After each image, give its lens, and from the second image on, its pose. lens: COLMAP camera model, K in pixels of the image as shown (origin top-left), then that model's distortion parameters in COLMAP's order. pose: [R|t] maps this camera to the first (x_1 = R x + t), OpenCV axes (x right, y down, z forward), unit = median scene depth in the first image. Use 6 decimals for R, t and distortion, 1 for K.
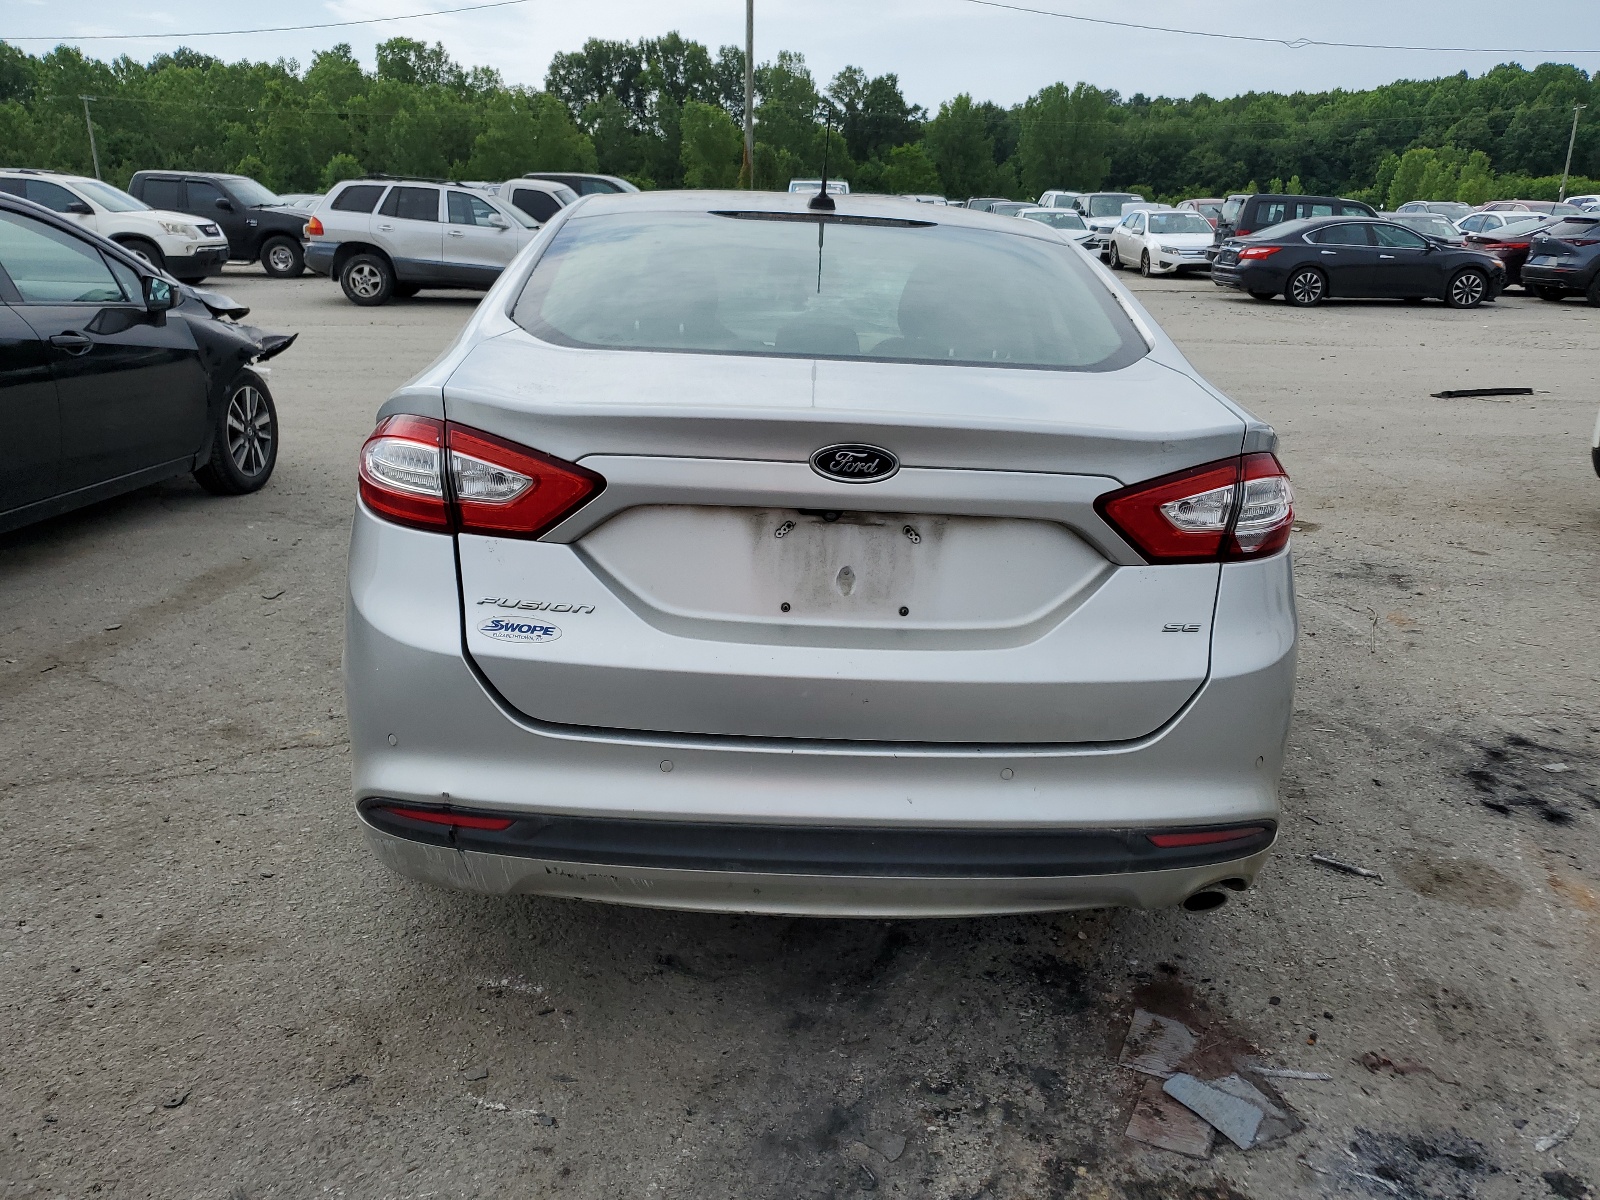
lens RADIAL K [[1249.5, 0, 800.0], [0, 1249.5, 600.0], [0, 0, 1]] dist [0.004657, 0.017650]
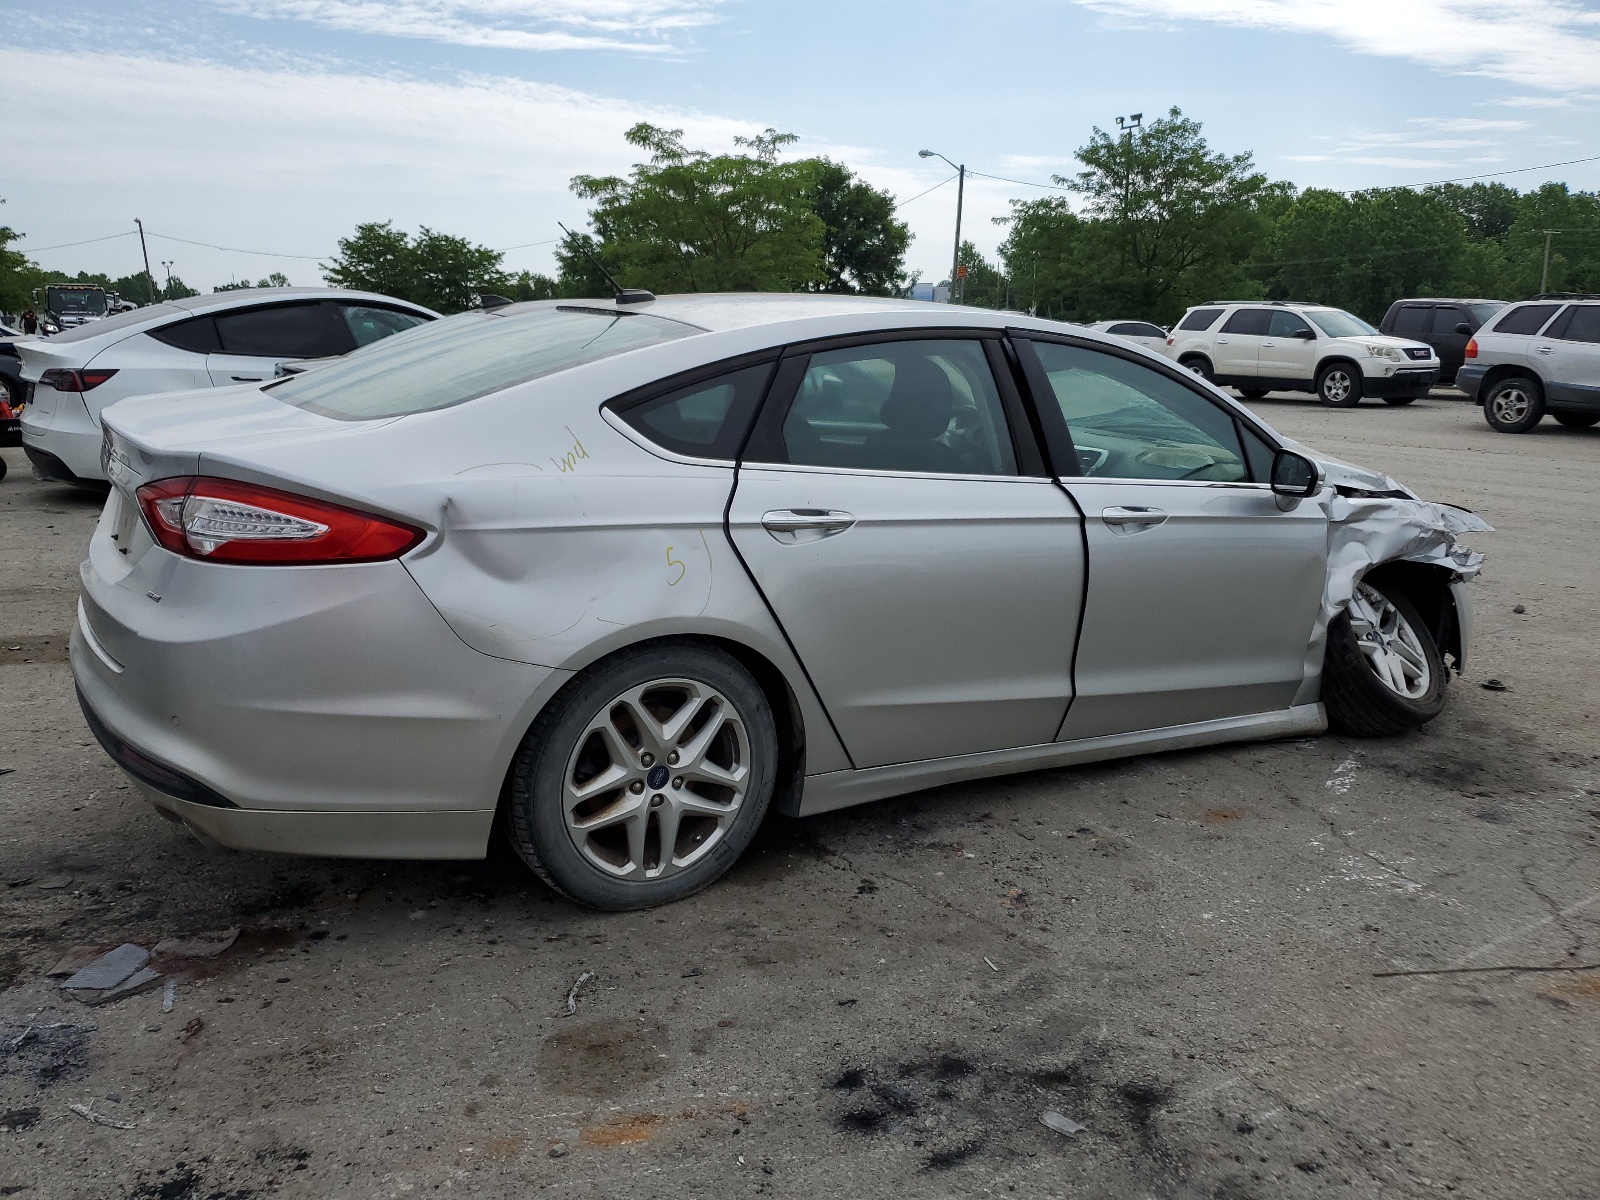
lens RADIAL K [[1249.5, 0, 800.0], [0, 1249.5, 600.0], [0, 0, 1]] dist [0.004657, 0.017650]
pose [[0.513029, 0.176046, -0.840124, 0.220652], [-0.256745, 0.965407, 0.045515, -0.026050], [0.819074, 0.192347, 0.540481, 0.104692]]
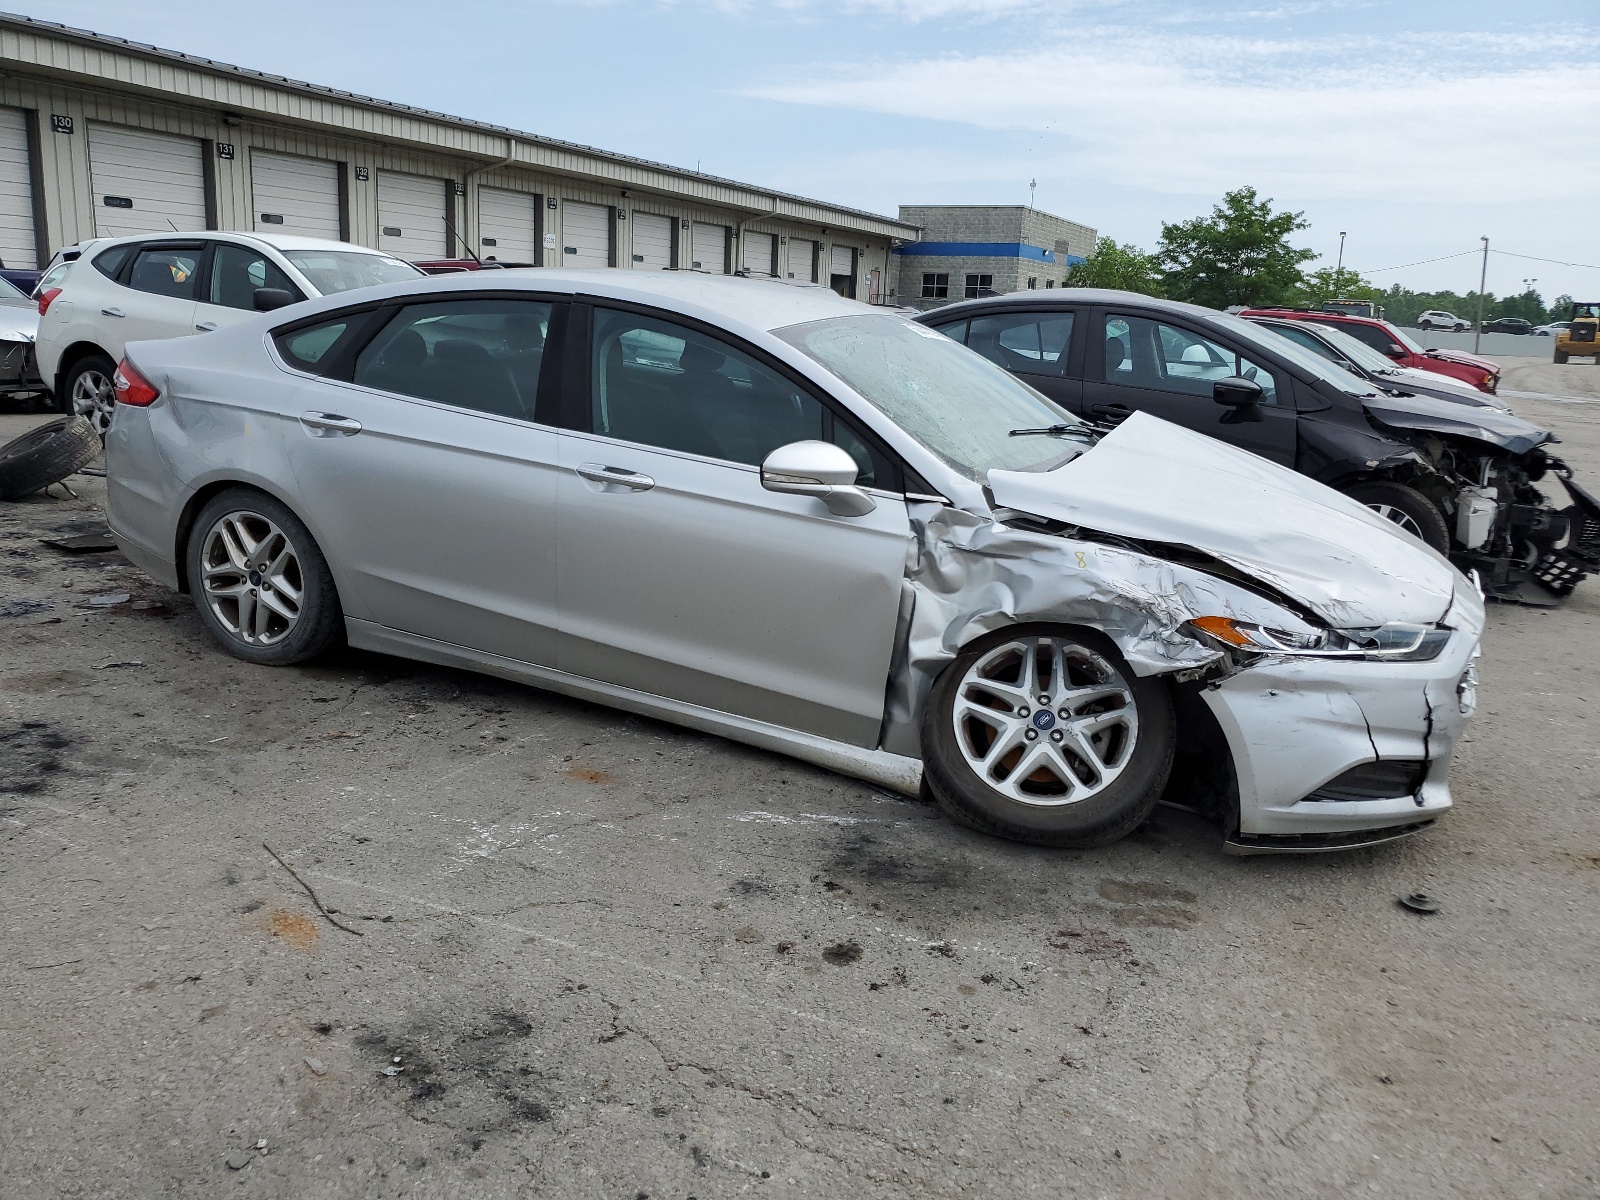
lens RADIAL K [[1219.0, 0, 806.0], [0, 1219.0, 639.3], [0, 0, 1]] dist [0.035152, 0.005186]
pose [[-0.432323, 0.203624, -0.878427, 0.253069], [-0.313495, 0.879459, 0.358152, -0.114176], [0.845469, 0.430220, -0.316375, 0.394219]]
